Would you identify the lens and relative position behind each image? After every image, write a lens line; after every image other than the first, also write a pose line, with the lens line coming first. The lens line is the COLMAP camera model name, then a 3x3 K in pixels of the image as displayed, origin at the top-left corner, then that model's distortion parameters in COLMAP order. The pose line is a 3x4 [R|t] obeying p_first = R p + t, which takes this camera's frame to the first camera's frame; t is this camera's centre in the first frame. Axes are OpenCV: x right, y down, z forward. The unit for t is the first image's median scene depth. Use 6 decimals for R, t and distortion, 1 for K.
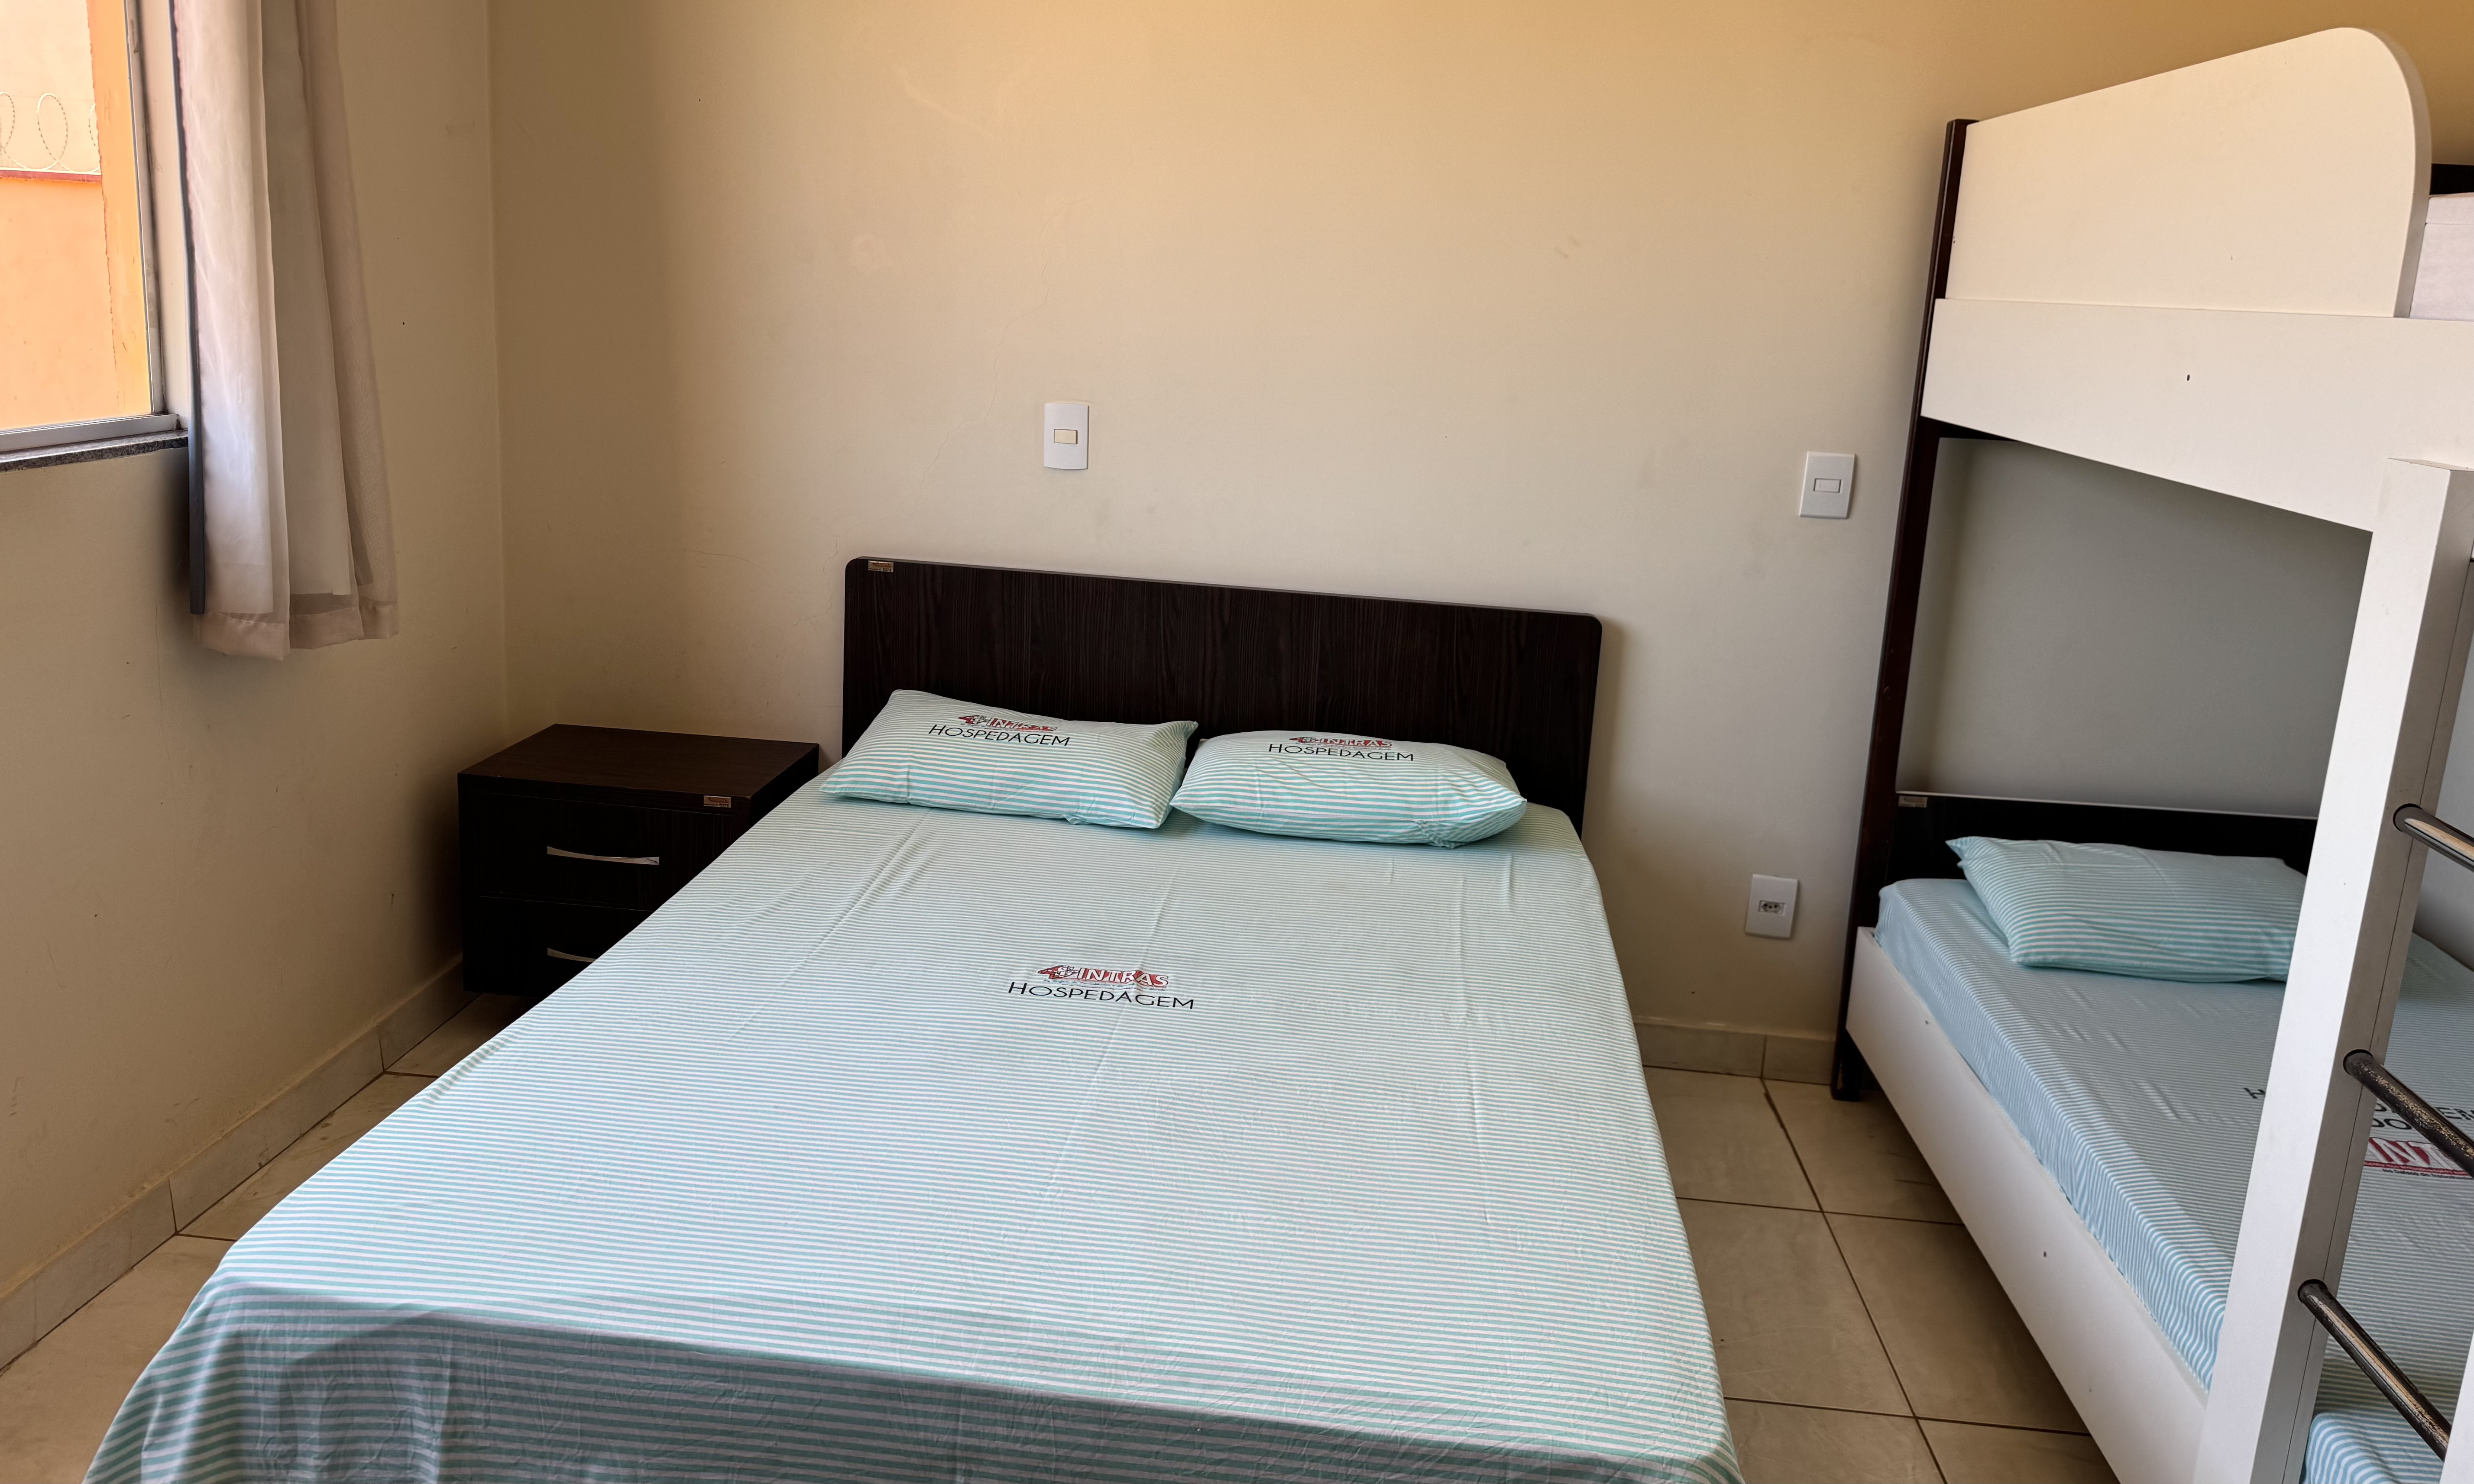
lens RADIAL K [[1770.9, 0, 1238.4], [0, 1770.9, 597.6], [0, 0, 1]] dist [0.167199, -0.198839]
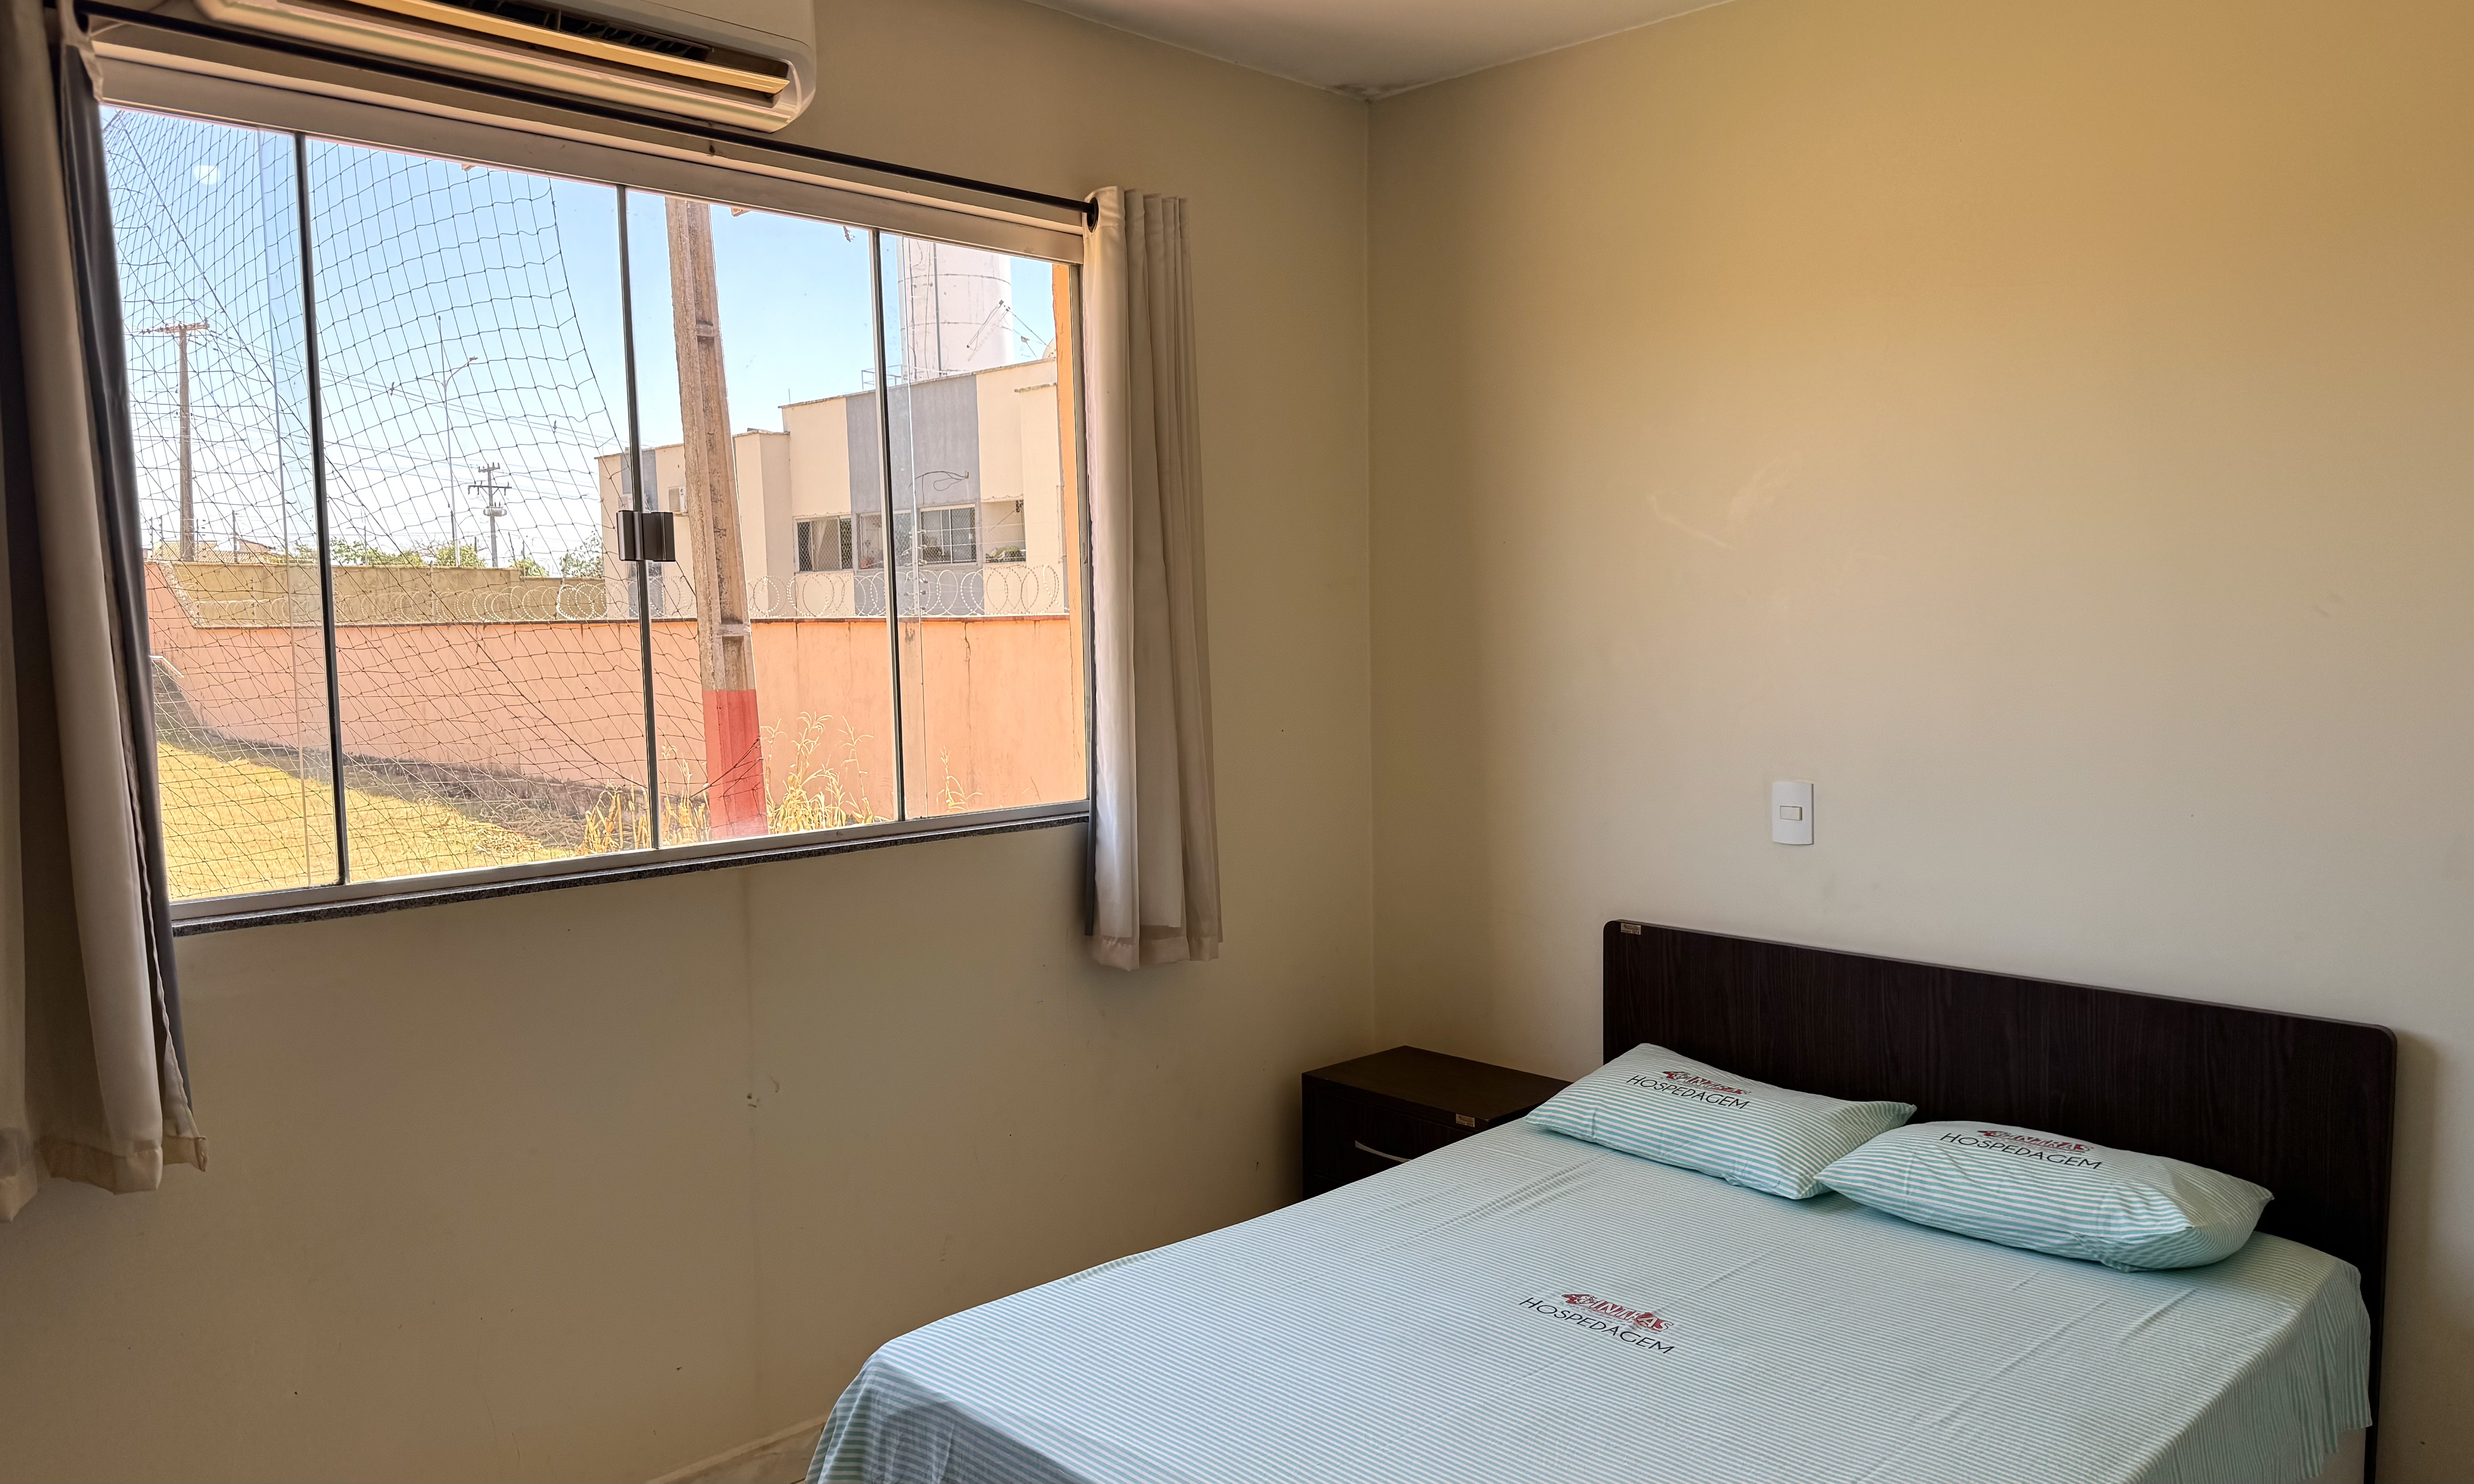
lens RADIAL K [[1755.7, 0, 1237.0], [0, 1755.7, 742.0], [0, 0, 1]] dist [0.144730, -0.249108]
pose [[0.761854, -0.022233, -0.647367, 0.370242], [-0.059698, 0.992747, -0.104349, -0.003834], [0.644992, 0.118146, 0.755001, -0.007795]]
